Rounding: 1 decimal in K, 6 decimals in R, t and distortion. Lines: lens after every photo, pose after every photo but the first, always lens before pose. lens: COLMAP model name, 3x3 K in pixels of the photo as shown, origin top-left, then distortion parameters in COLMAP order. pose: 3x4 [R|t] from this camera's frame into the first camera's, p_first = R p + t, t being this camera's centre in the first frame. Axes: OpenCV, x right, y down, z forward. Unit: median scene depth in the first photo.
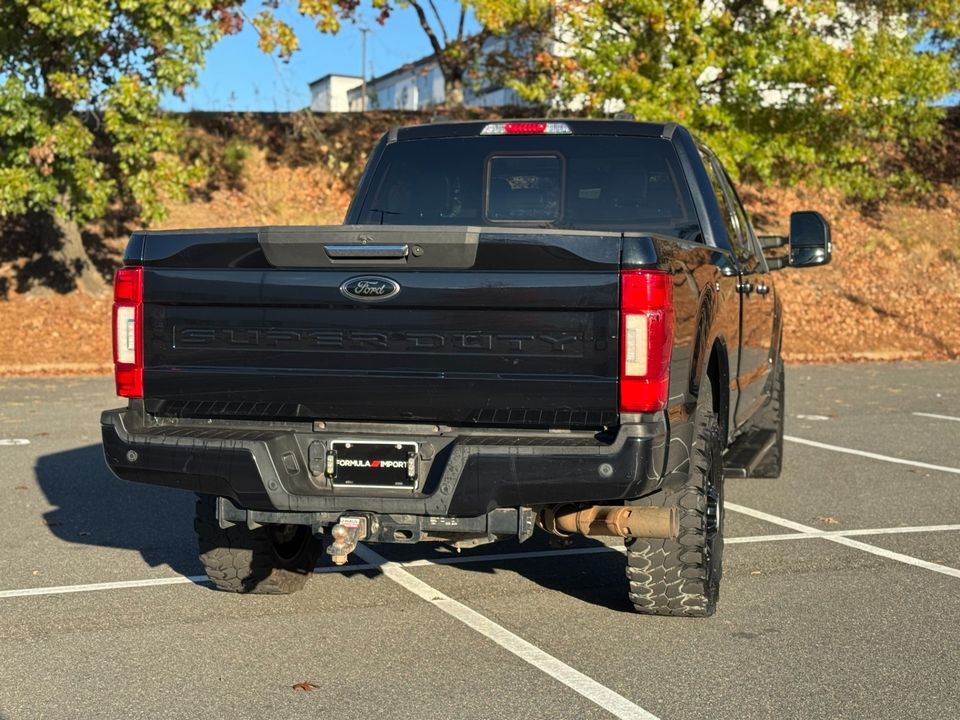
lens RADIAL K [[1532.9, 0, 480.0], [0, 1532.9, 360.0], [0, 0, 1]] dist [0.185881, -0.036315]
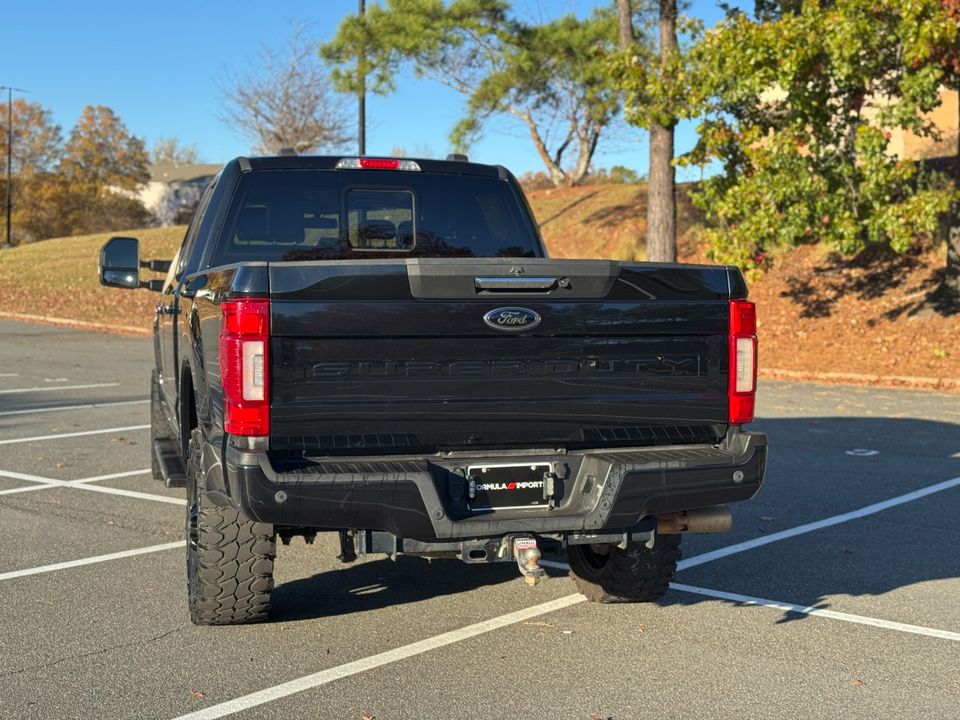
lens RADIAL K [[1333.6, 0, 477.4], [0, 1333.6, 357.8], [0, 0, 1]] dist [0.184048, -0.356537]
pose [[0.868160, -0.030030, 0.495376, -0.535049], [0.031935, 0.999479, 0.004621, -0.024534], [-0.495256, 0.011808, 0.868667, 0.219069]]
